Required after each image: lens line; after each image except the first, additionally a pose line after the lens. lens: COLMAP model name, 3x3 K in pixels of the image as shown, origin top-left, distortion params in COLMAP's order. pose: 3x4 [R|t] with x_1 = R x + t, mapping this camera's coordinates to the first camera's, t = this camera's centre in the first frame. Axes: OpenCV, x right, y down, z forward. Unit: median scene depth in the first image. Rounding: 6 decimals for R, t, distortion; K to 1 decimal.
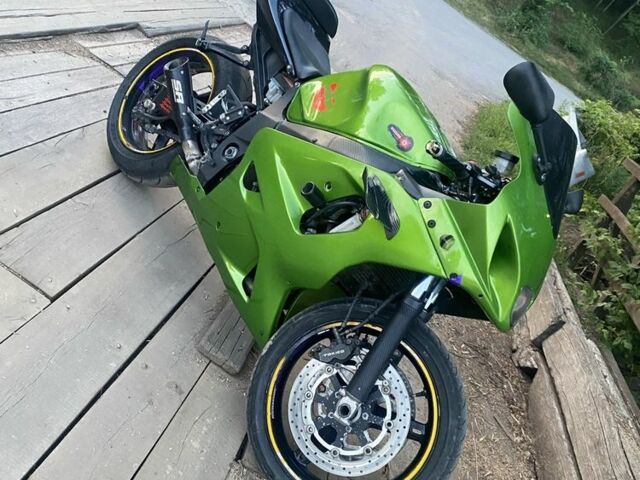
lens RADIAL K [[638.5, 0, 320.0], [0, 638.5, 240.0], [0, 0, 1]] dist [0.085809, -0.005156]
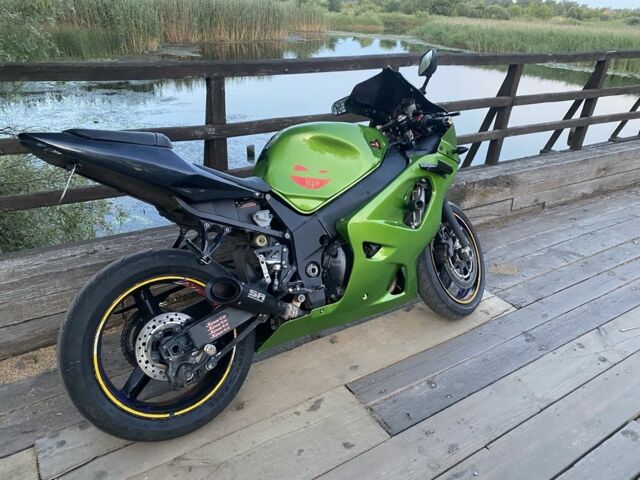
lens RADIAL K [[490.0, 0, 320.0], [0, 490.0, 240.0], [0, 0, 1]] dist [0.006771, -0.001248]
pose [[0.001886, -0.805830, 0.592144, -0.710297], [0.515645, 0.508135, 0.689862, -0.881607], [-0.856800, 0.304035, 0.416480, 0.702581]]
